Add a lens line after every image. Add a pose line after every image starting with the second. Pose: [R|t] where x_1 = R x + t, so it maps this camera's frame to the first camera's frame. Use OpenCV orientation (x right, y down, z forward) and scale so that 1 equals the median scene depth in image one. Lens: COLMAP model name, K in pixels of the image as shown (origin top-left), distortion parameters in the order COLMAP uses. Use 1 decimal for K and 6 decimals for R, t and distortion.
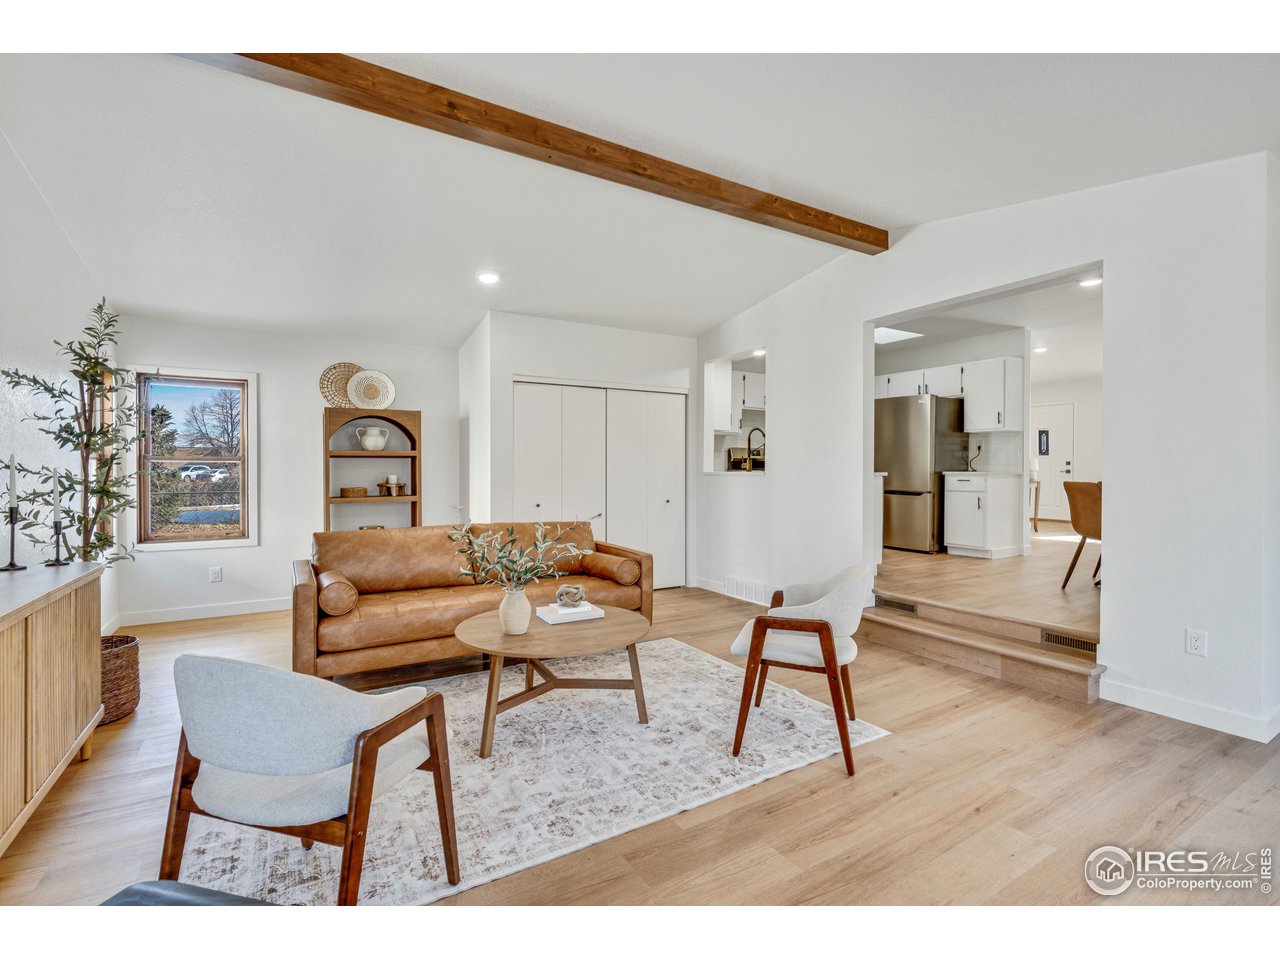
lens RADIAL K [[590.0, 0, 641.0], [0, 590.0, 471.7], [0, 0, 1]] dist [-0.008505, 0.001476]
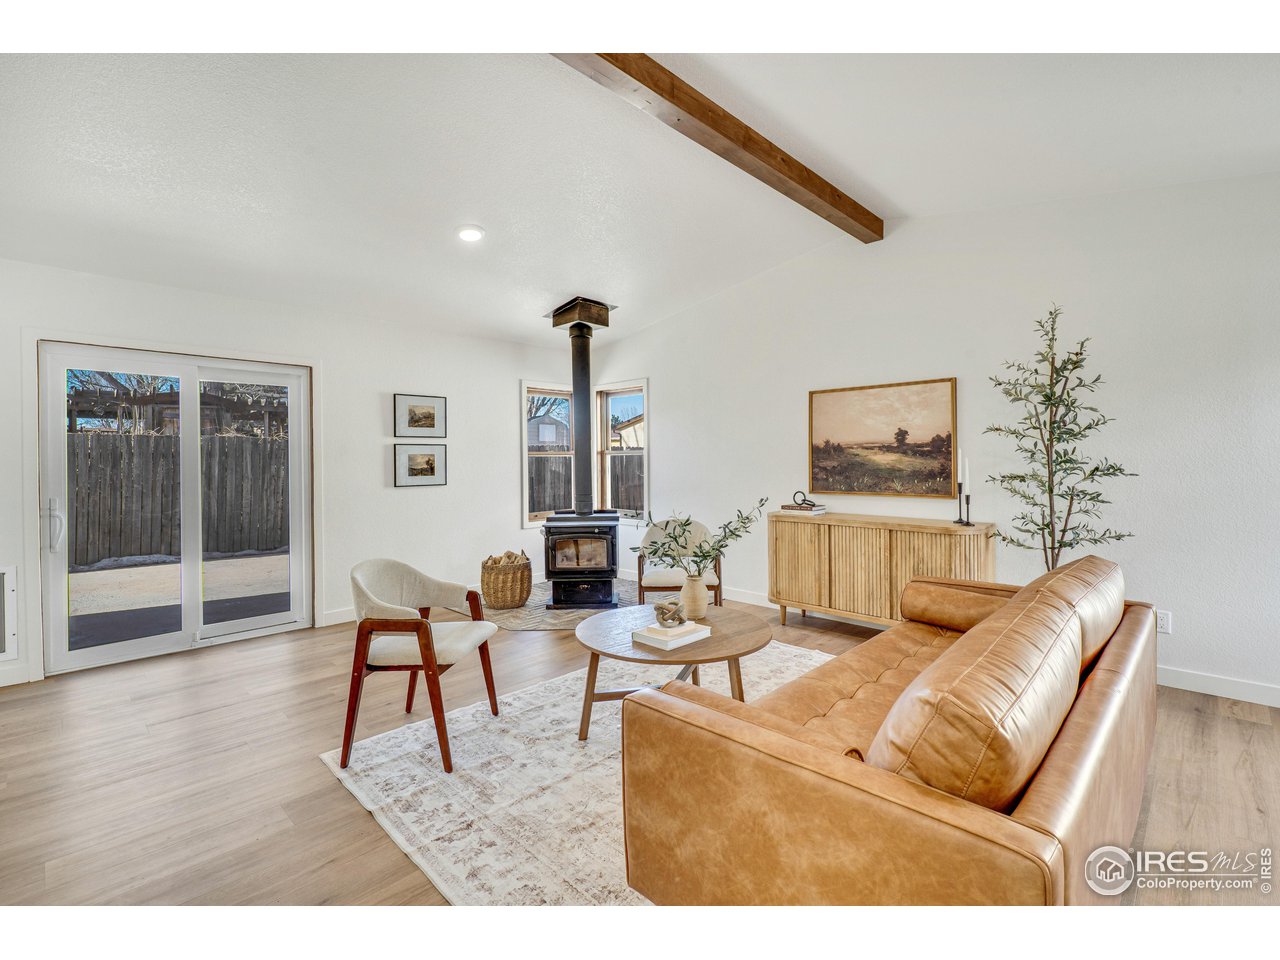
lens RADIAL K [[590.0, 0, 642.2], [0, 590.0, 463.7], [0, 0, 1]] dist [-0.008505, 0.001476]
pose [[-0.968007, 0.014212, -0.250522, 0.138604], [0.012067, 0.999876, 0.010097, -0.014340], [0.250634, 0.006751, -0.968058, 1.861777]]
